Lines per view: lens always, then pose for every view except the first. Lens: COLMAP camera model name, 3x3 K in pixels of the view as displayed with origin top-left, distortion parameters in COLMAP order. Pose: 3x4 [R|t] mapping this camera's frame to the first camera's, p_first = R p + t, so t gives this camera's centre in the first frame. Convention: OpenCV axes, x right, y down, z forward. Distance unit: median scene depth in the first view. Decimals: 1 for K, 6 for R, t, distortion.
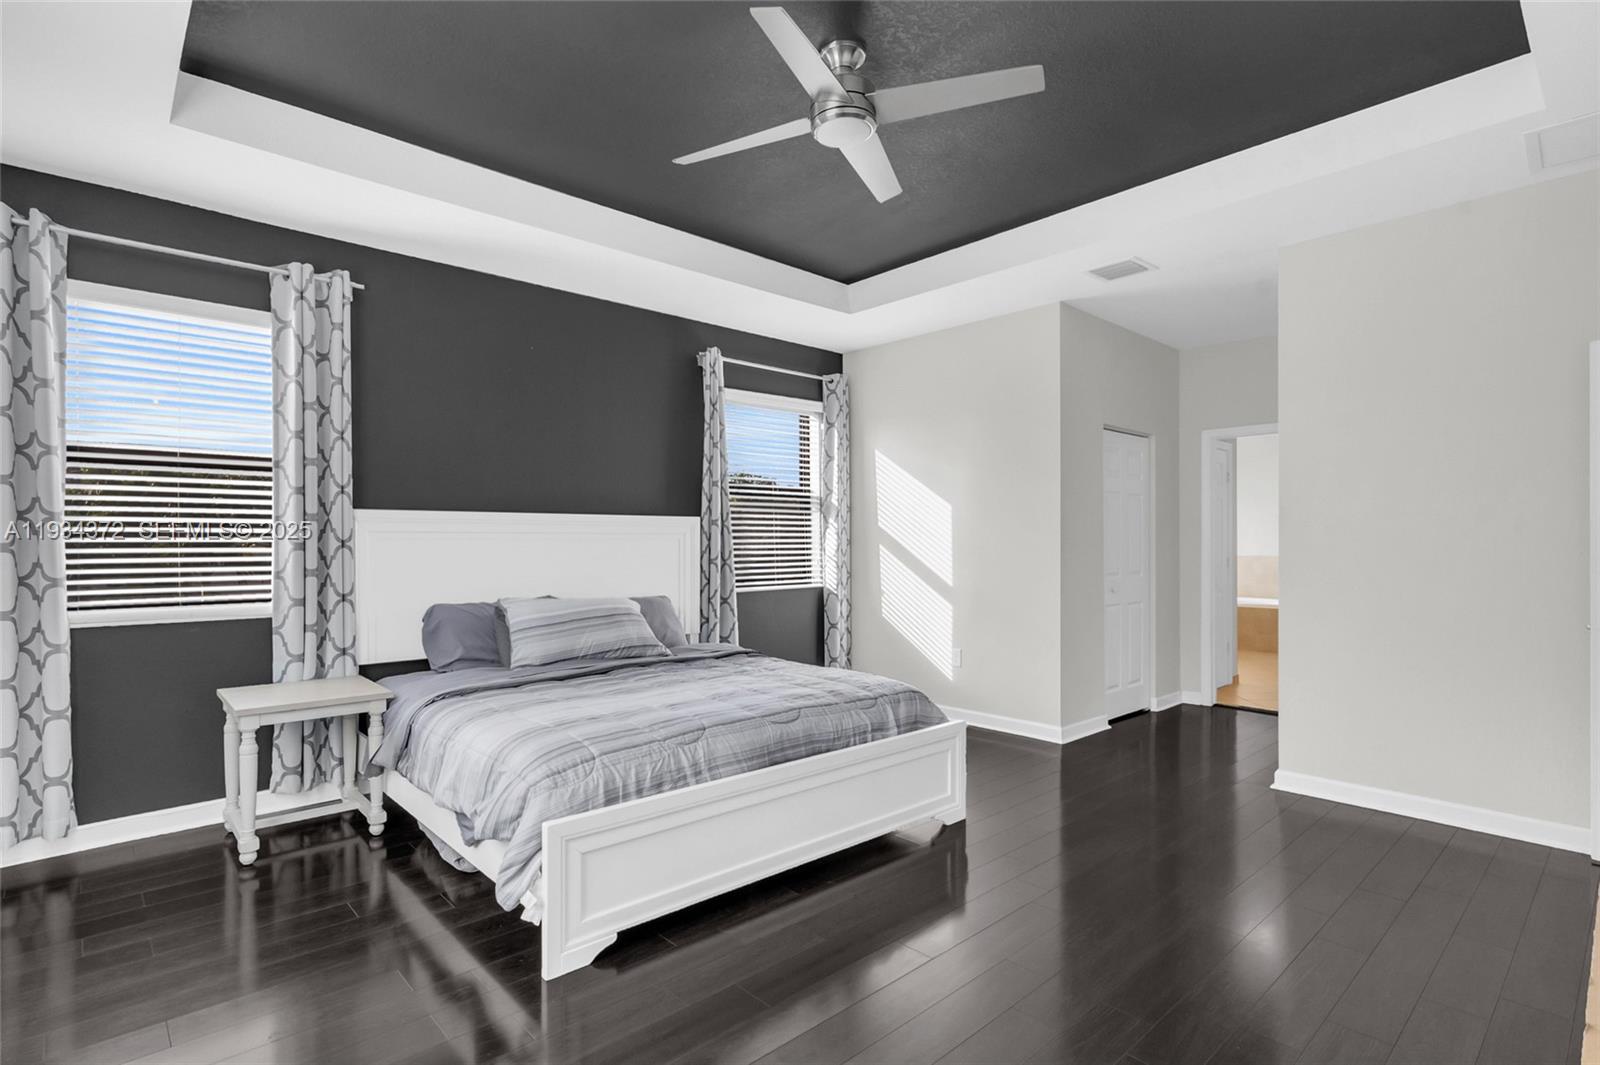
lens RADIAL K [[780.1, 0, 773.2], [0, 780.1, 542.0], [0, 0, 1]] dist [0.001782, -0.000108]
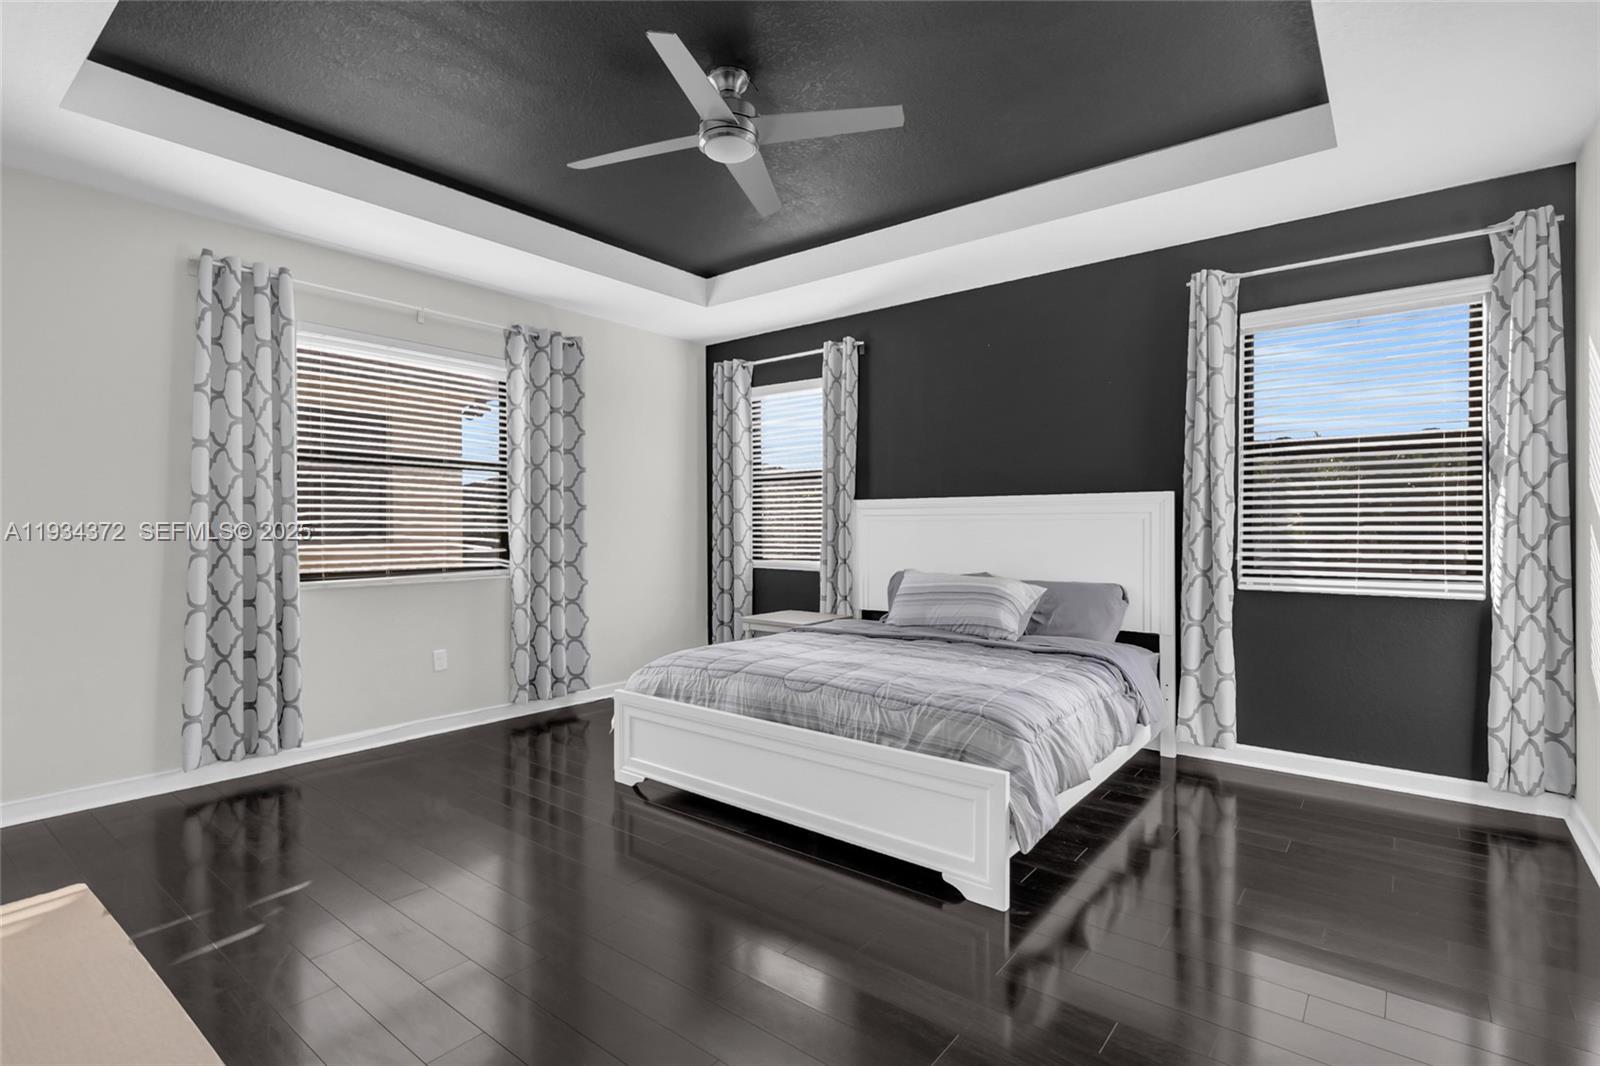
lens RADIAL K [[701.8, 0, 802.6], [0, 701.8, 572.0], [0, 0, 1]] dist [-0.000077, -0.000158]
pose [[0.221461, 0.064352, -0.973044, 0.530682], [0.001709, 0.997793, 0.066378, 0.003160], [0.975168, -0.016363, 0.220862, 0.447785]]
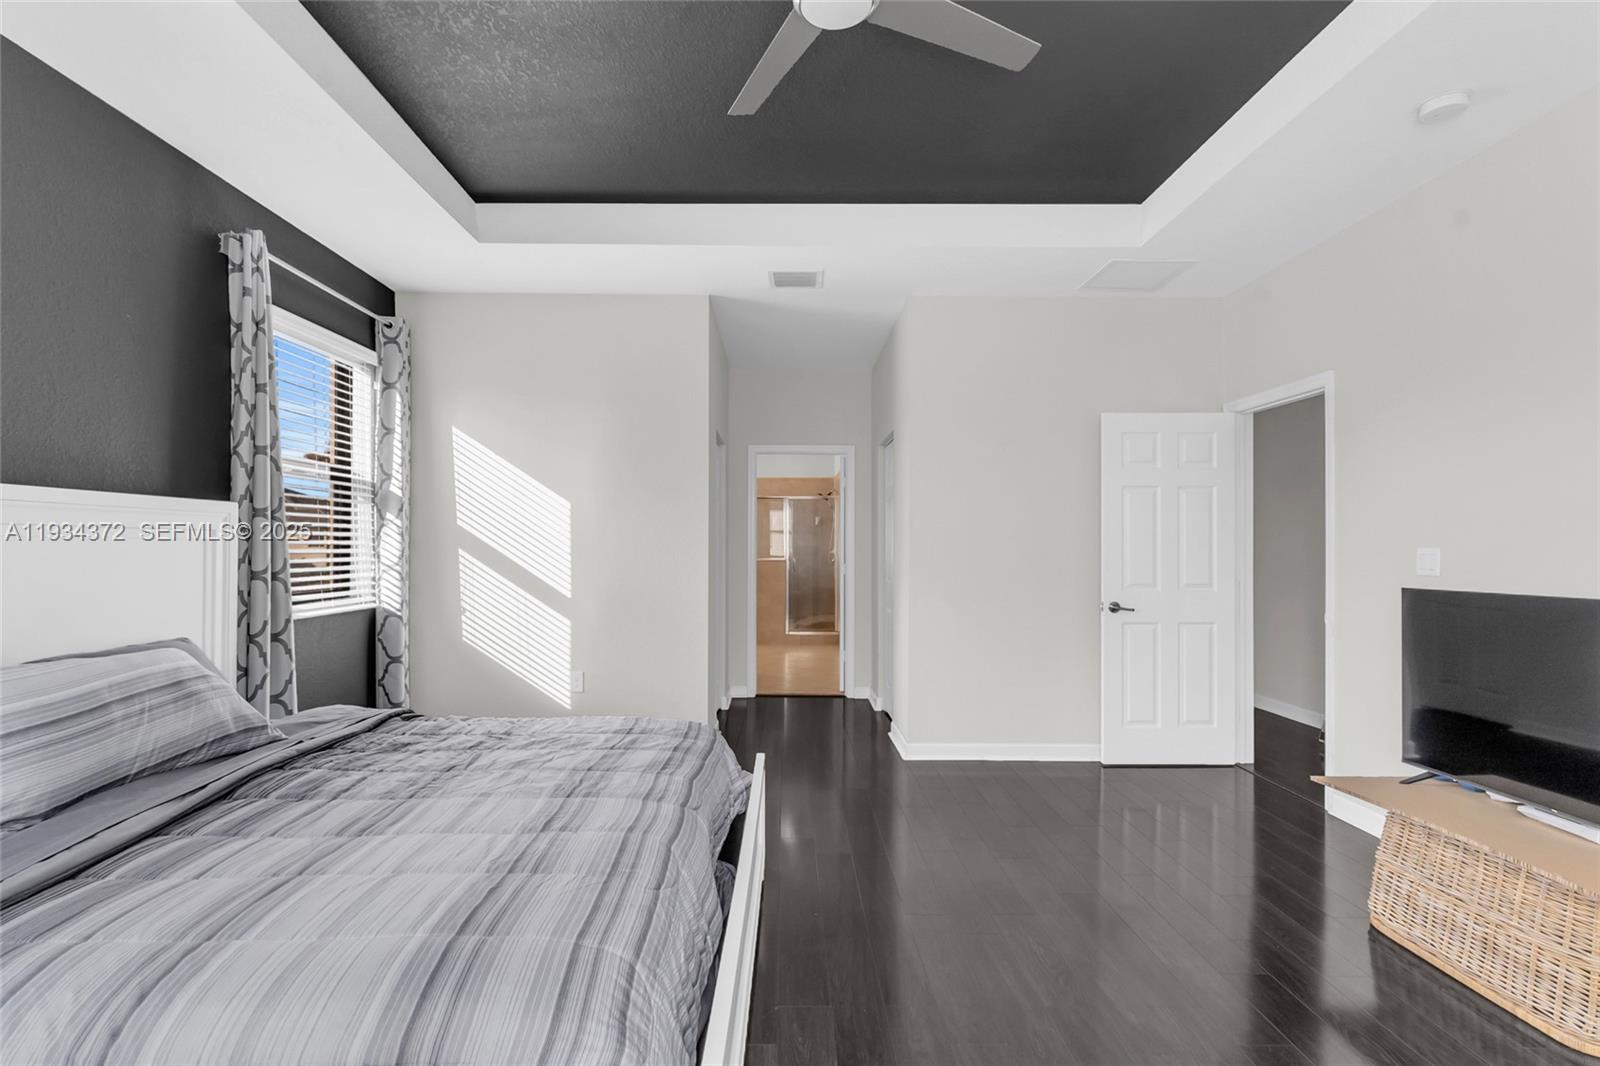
lens RADIAL K [[780.1, 0, 773.2], [0, 780.1, 542.5], [0, 0, 1]] dist [0.001782, -0.000108]
pose [[0.661144, 0.008040, 0.750216, -0.267845], [-0.004347, 0.999967, -0.006886, 0.001052], [-0.750246, 0.001292, 0.661157, 0.280387]]
